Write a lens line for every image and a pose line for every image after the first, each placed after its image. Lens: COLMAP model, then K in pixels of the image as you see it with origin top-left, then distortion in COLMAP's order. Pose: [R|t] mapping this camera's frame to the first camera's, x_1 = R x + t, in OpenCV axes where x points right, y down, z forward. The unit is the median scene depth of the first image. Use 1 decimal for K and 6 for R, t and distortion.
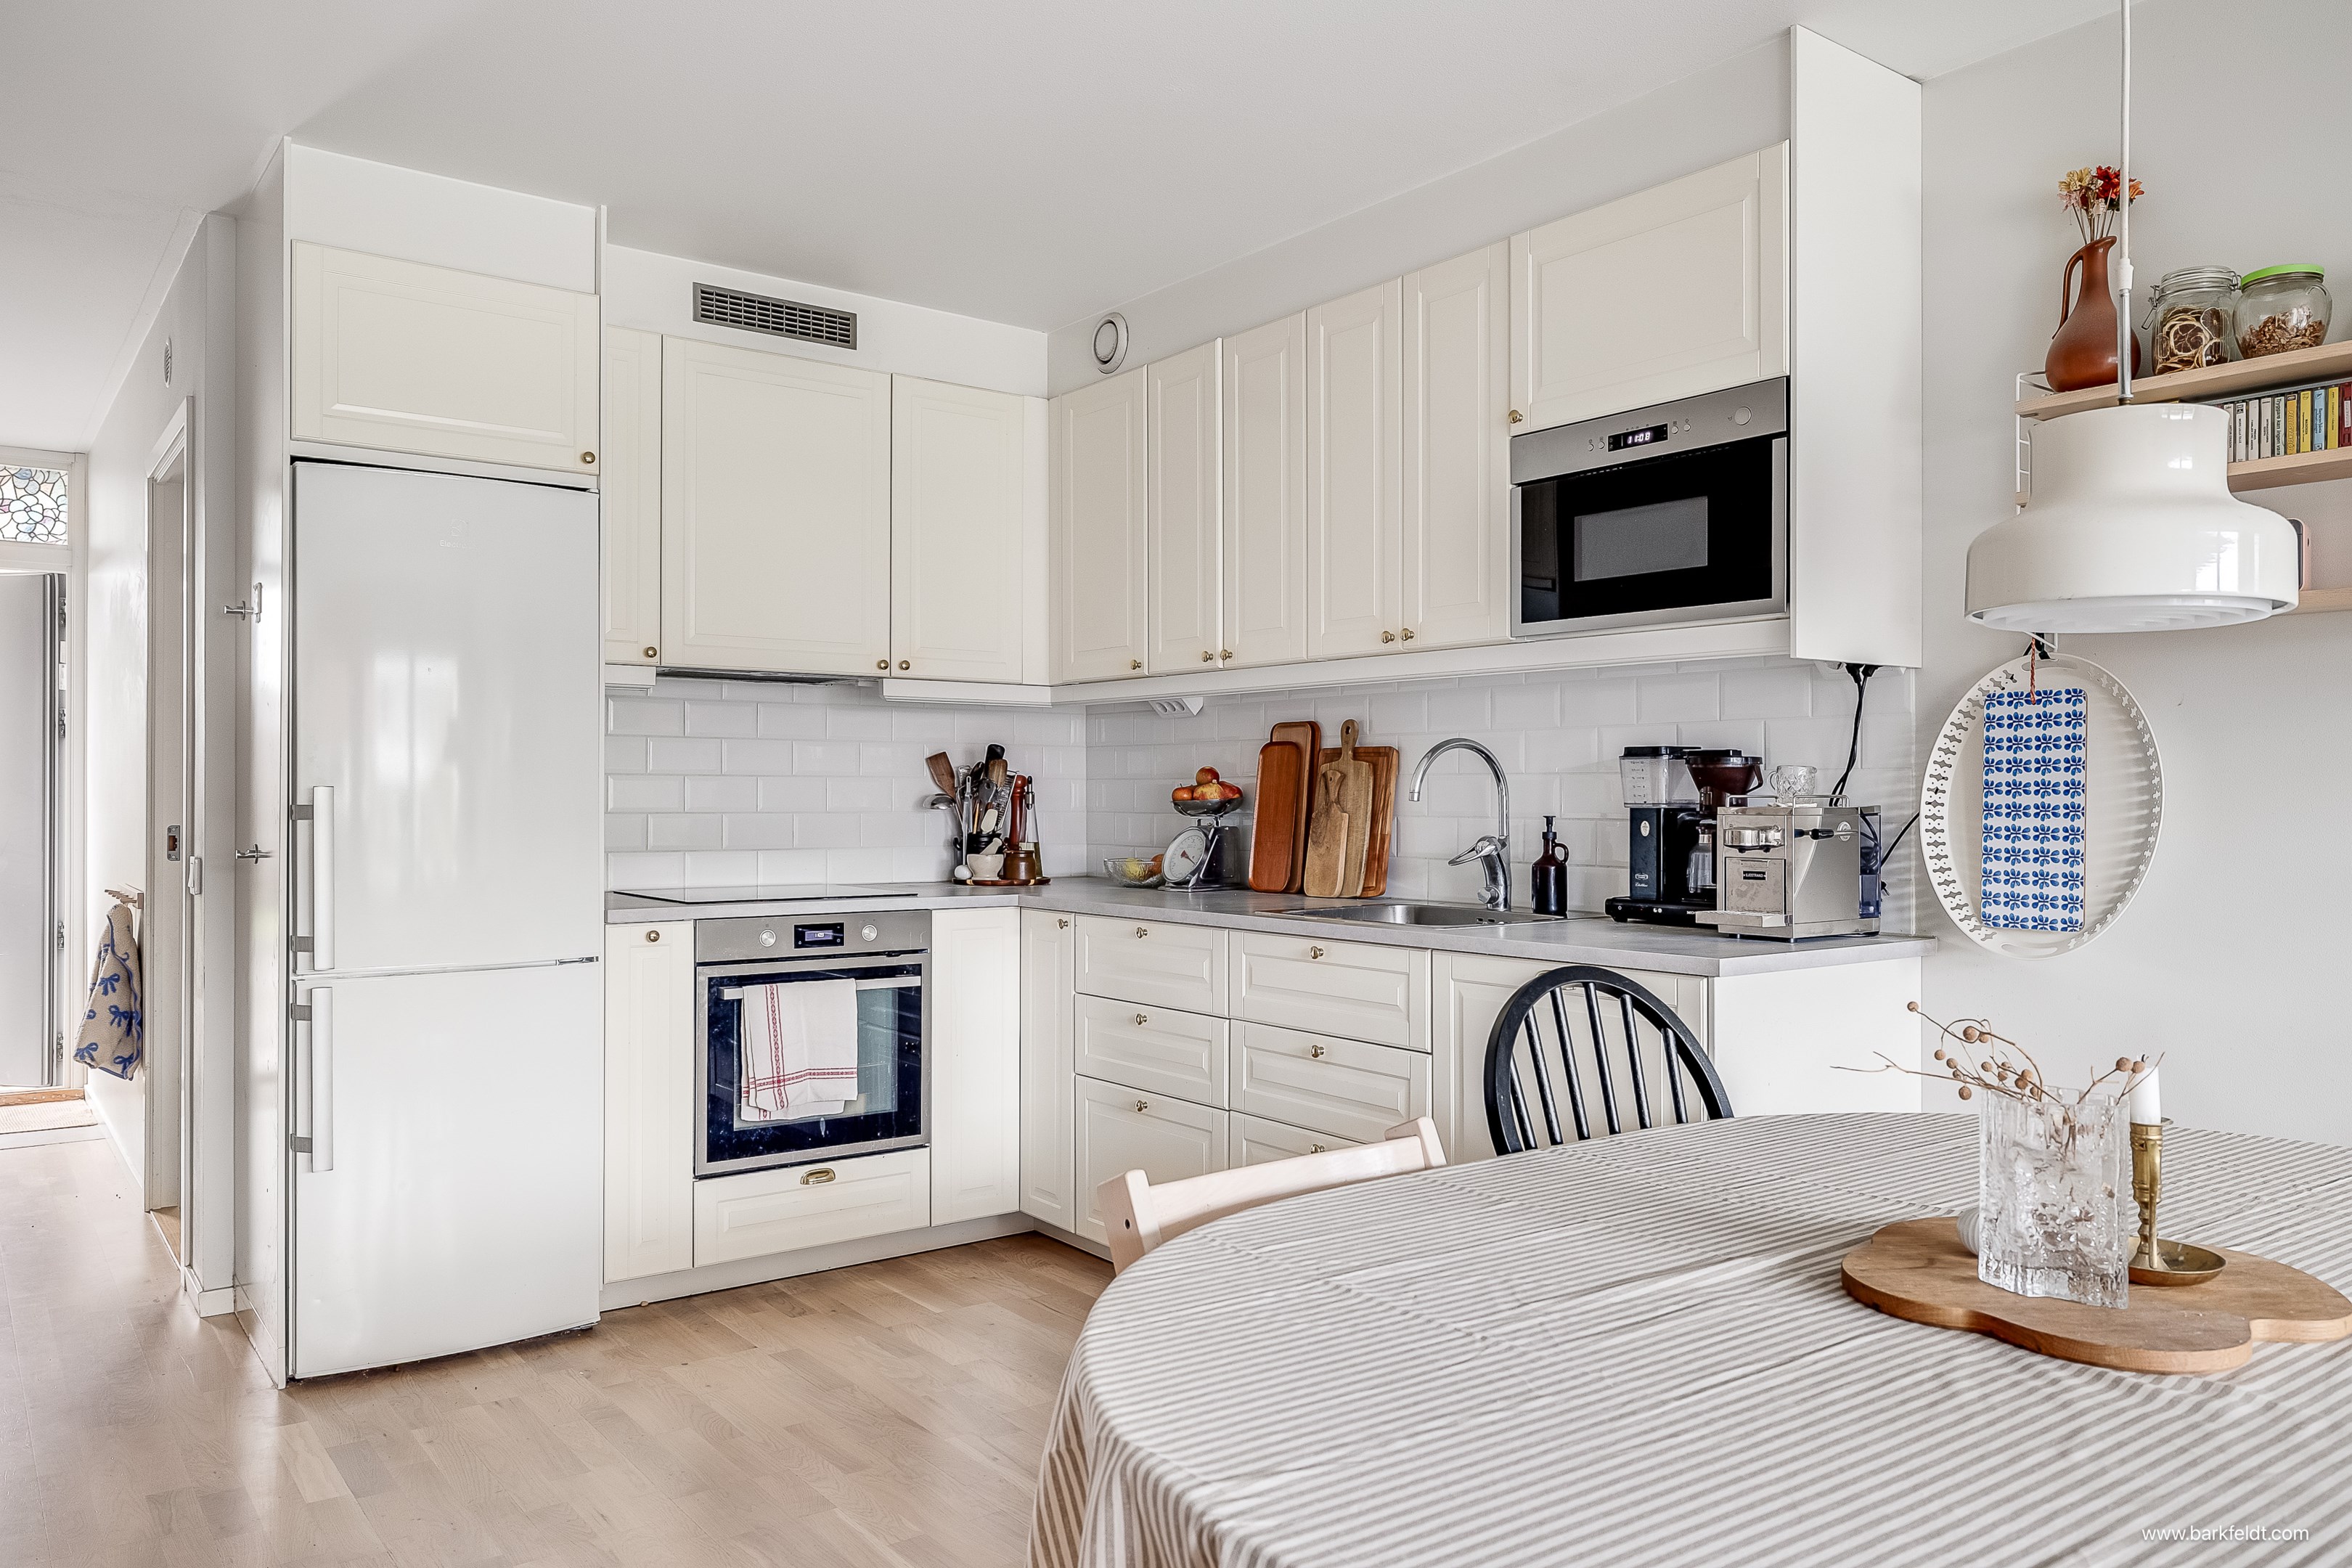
lens RADIAL K [[1646.8, 0, 1182.0], [0, 1646.8, 795.7], [0, 0, 1]] dist [0.006505, 0.004022]
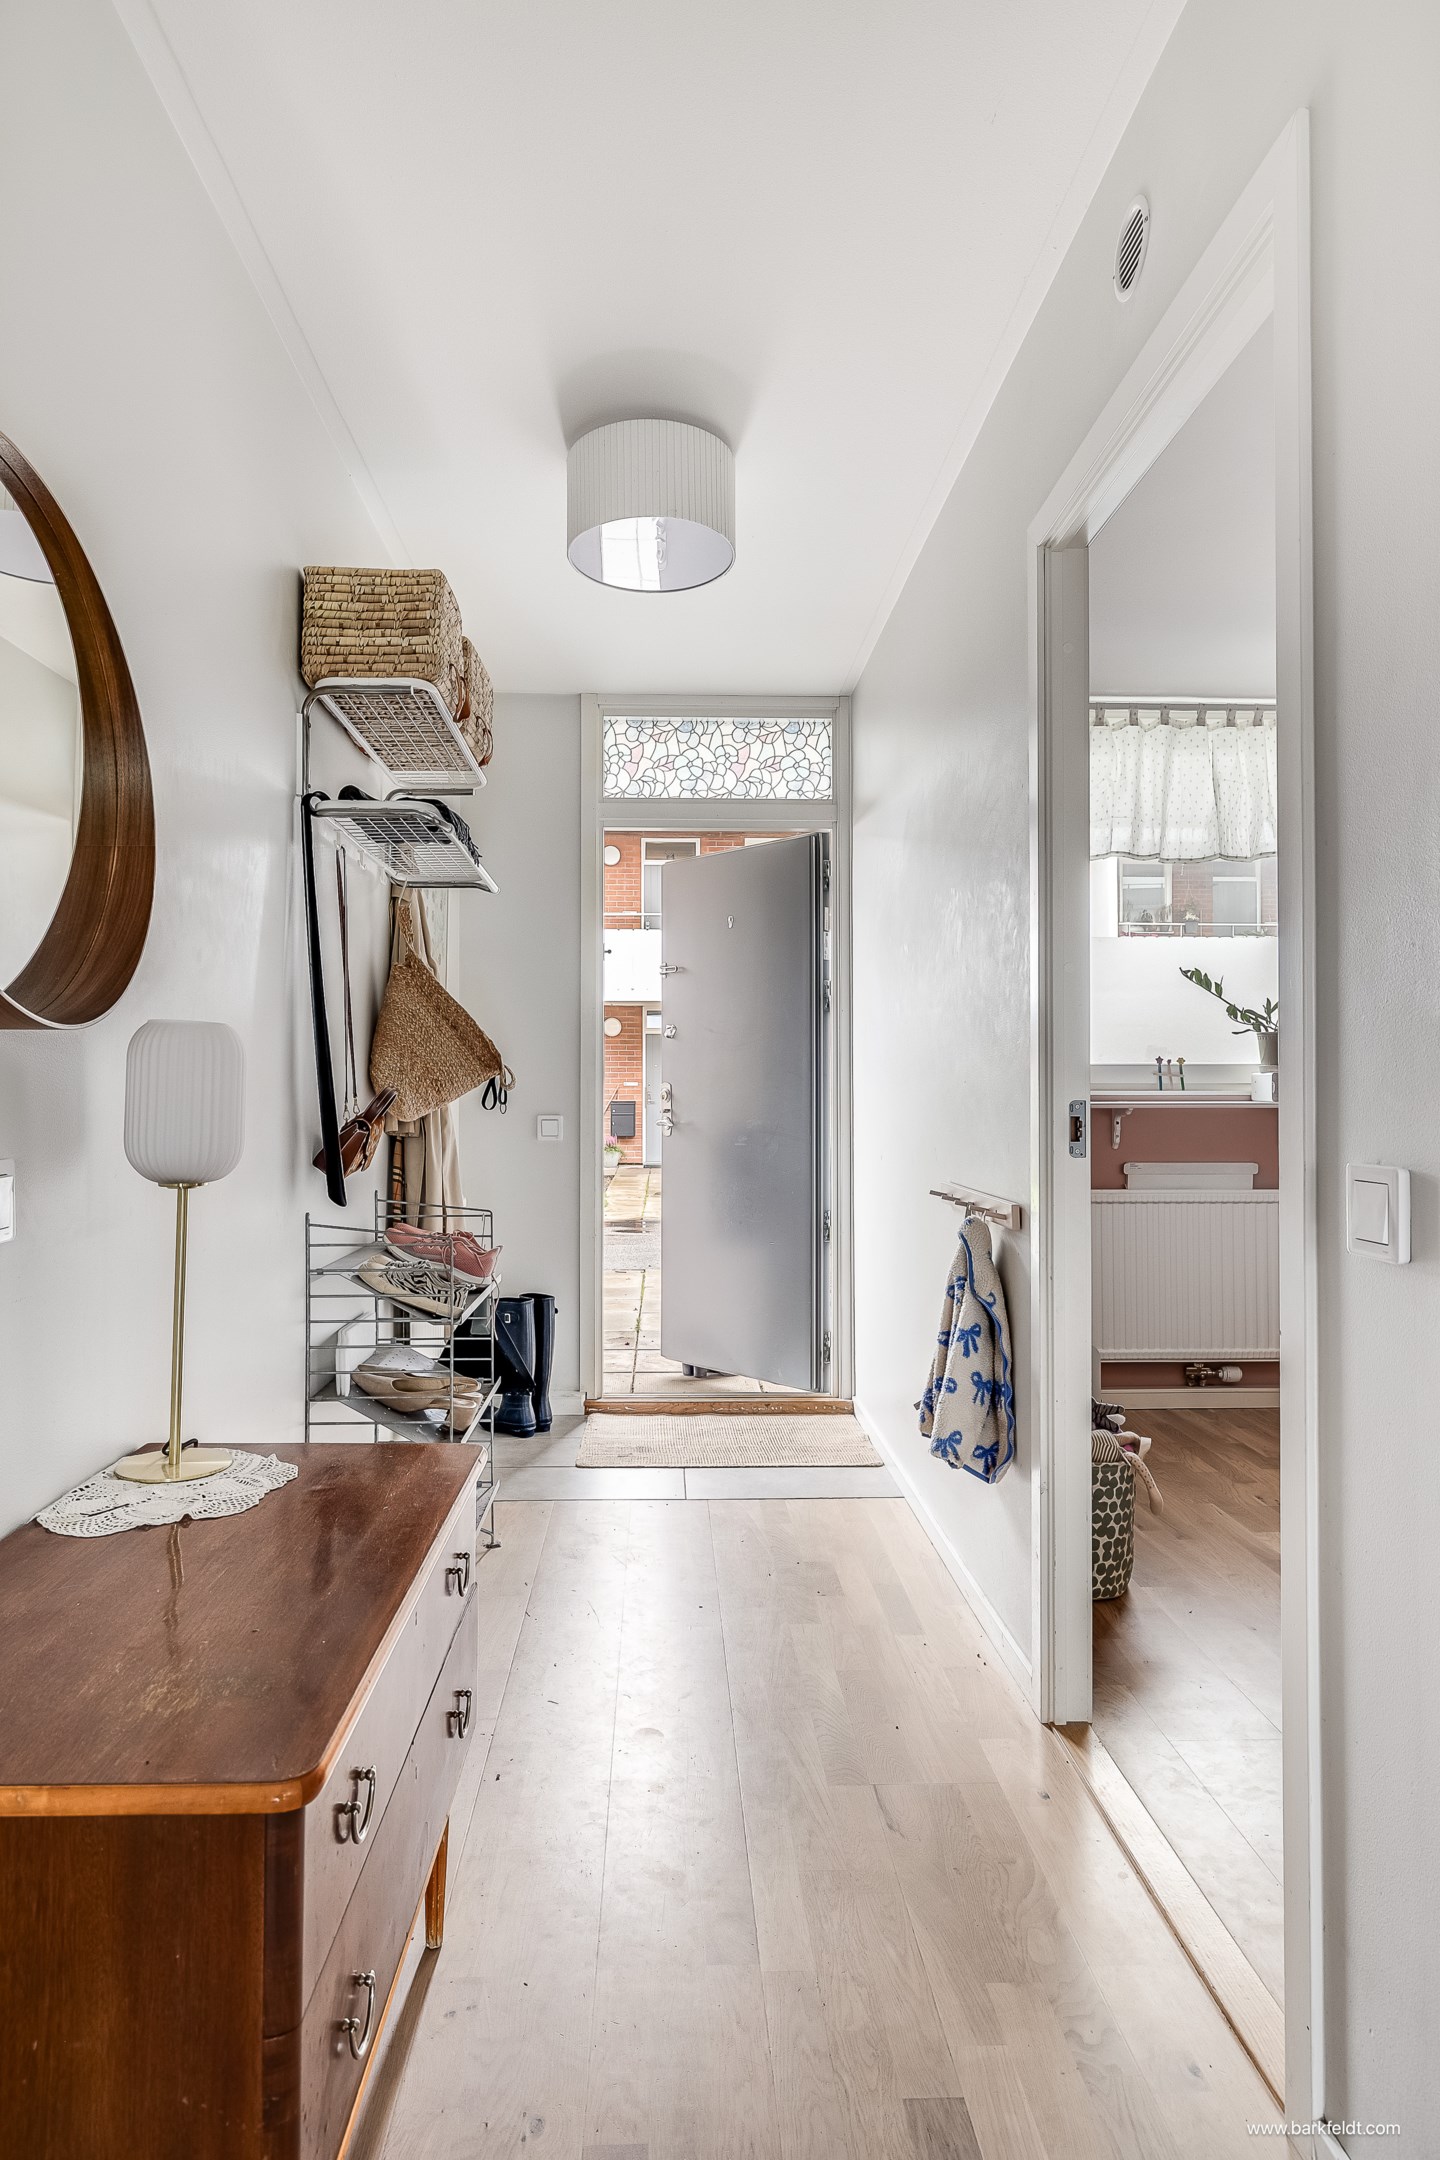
lens RADIAL K [[1234.3, 0, 680.4], [0, 1234.3, 1077.8], [0, 0, 1]] dist [-0.003474, -0.000115]
pose [[0.806799, -0.012678, -0.590690, -0.462482], [0.004108, 0.999866, -0.015849, 0.016511], [0.590812, 0.010360, 0.806743, 0.545873]]
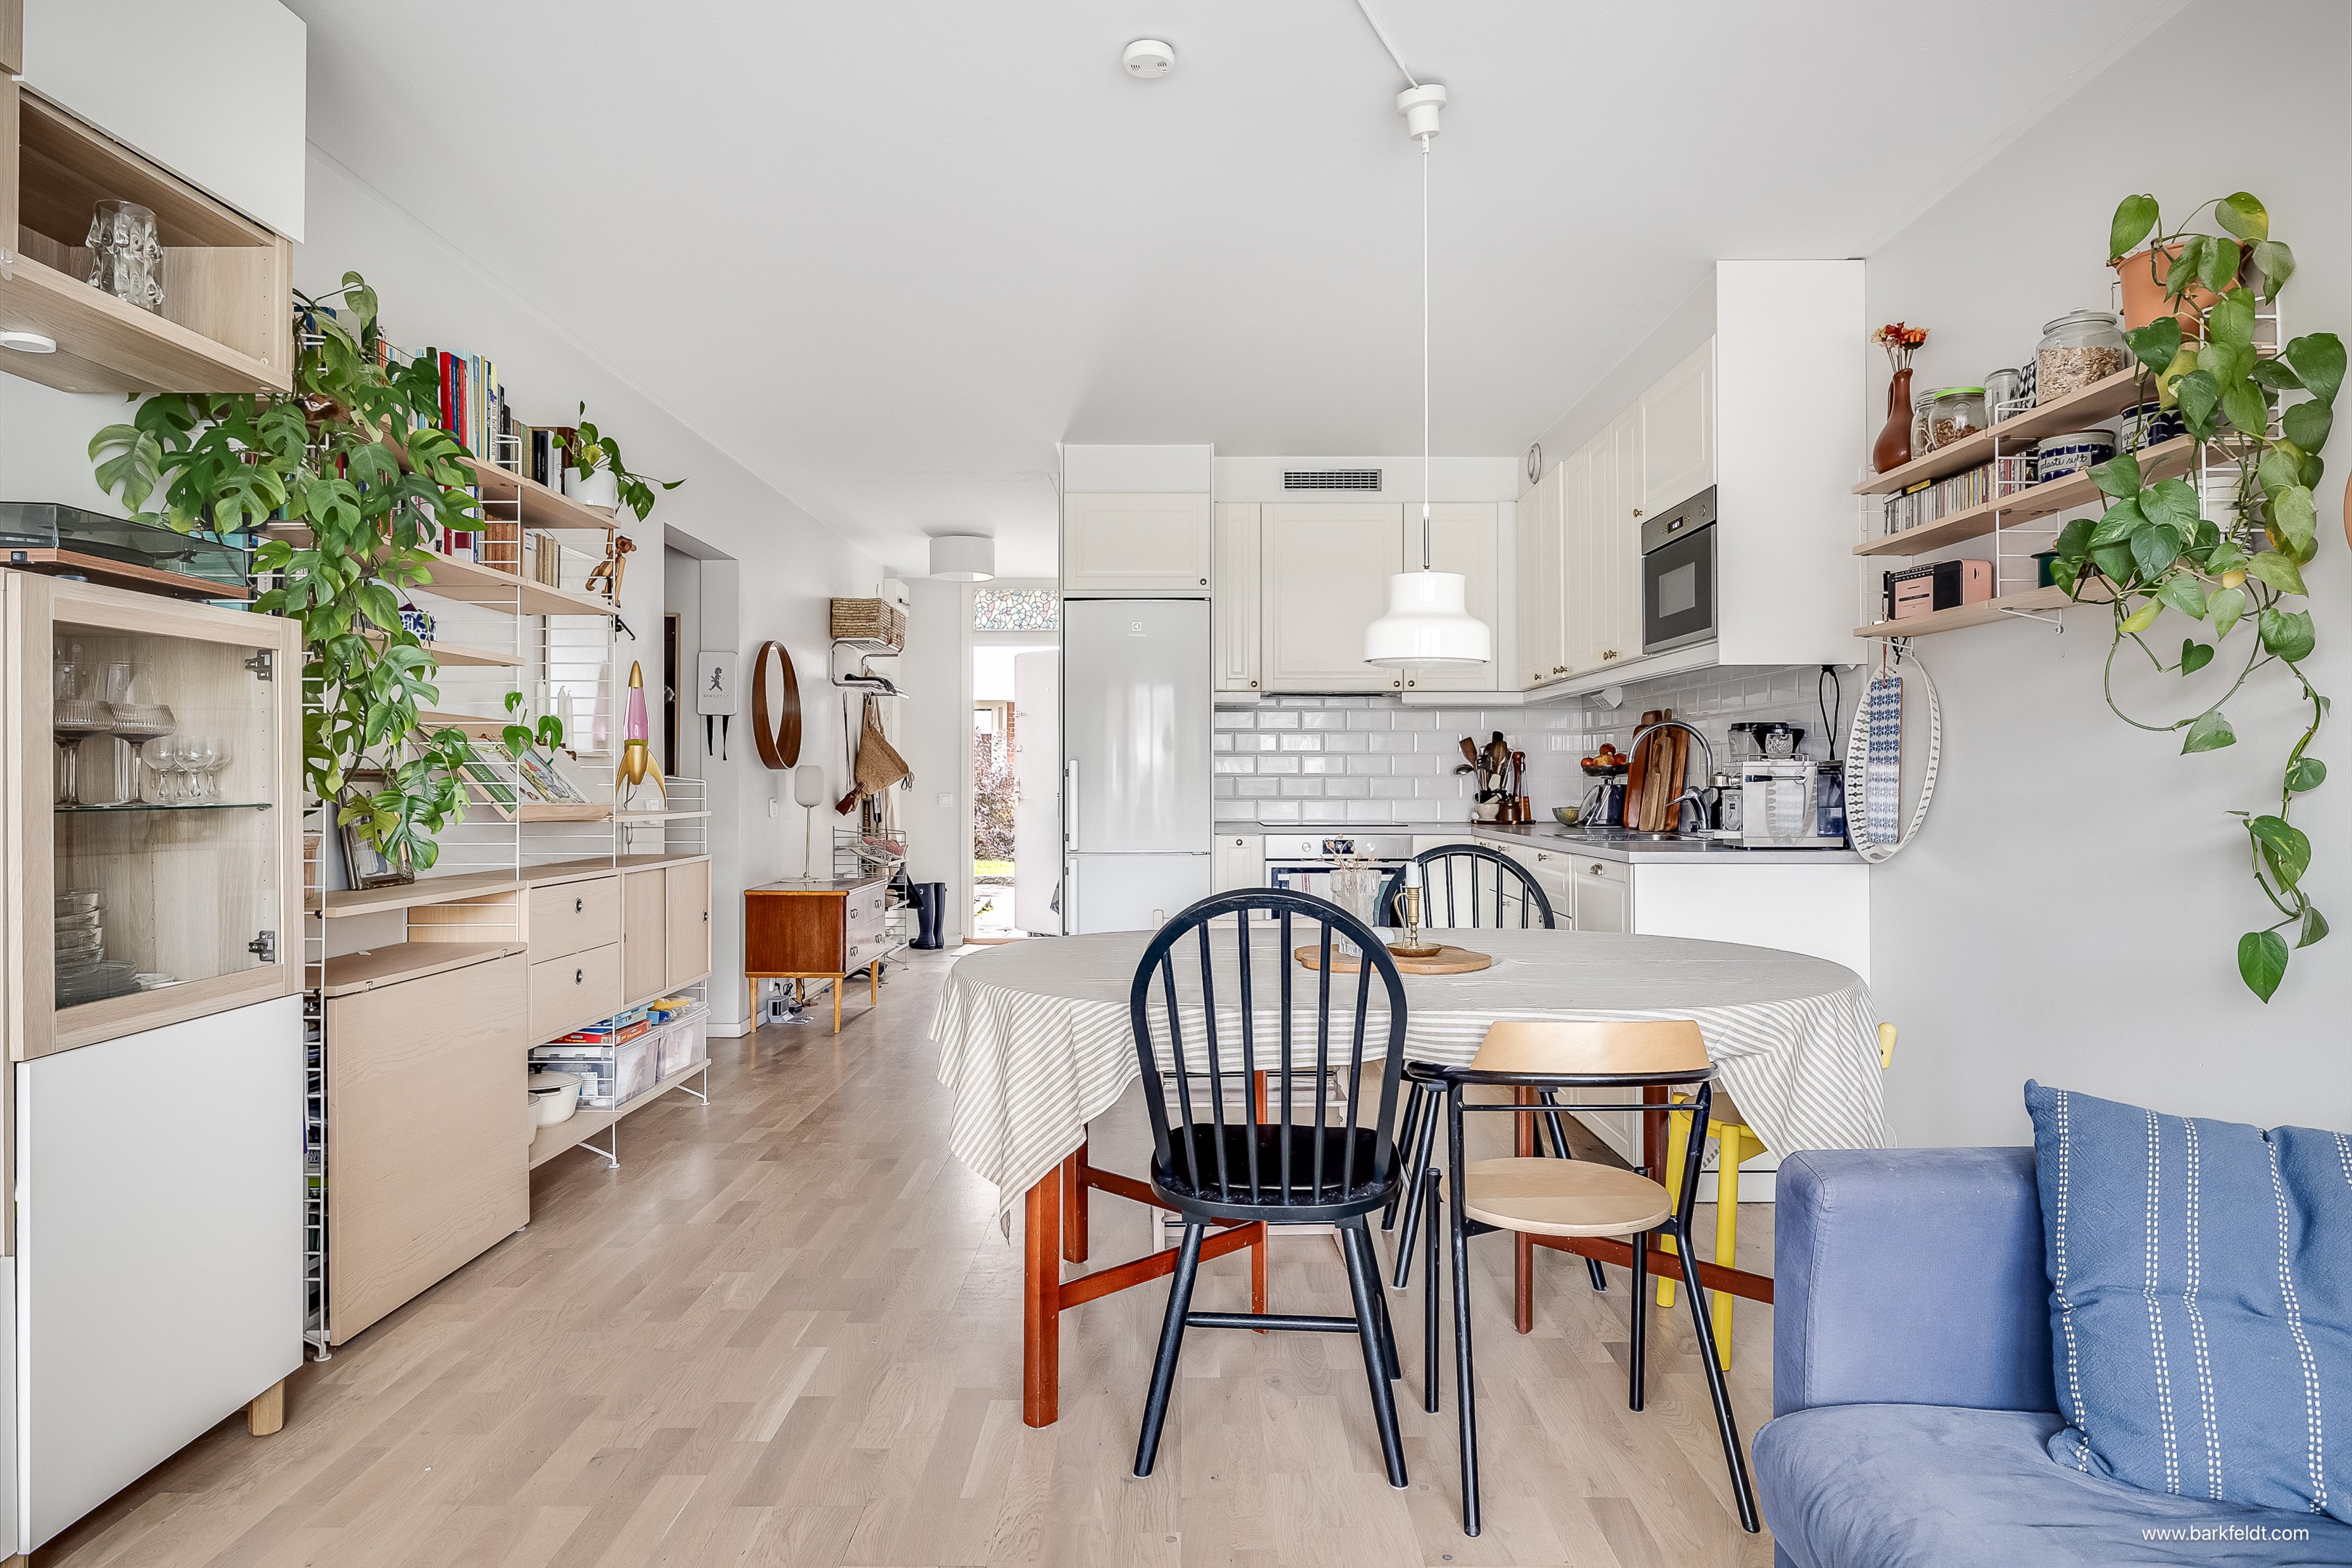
lens RADIAL K [[1458.0, 0, 1177.3], [0, 1458.0, 786.1], [0, 0, 1]] dist [0.004984, -0.000486]
pose [[0.793603, -0.000855, -0.608435, 0.465703], [0.001362, 0.999999, 0.000371, 0.018142], [0.608434, -0.001124, 0.793604, -0.240942]]
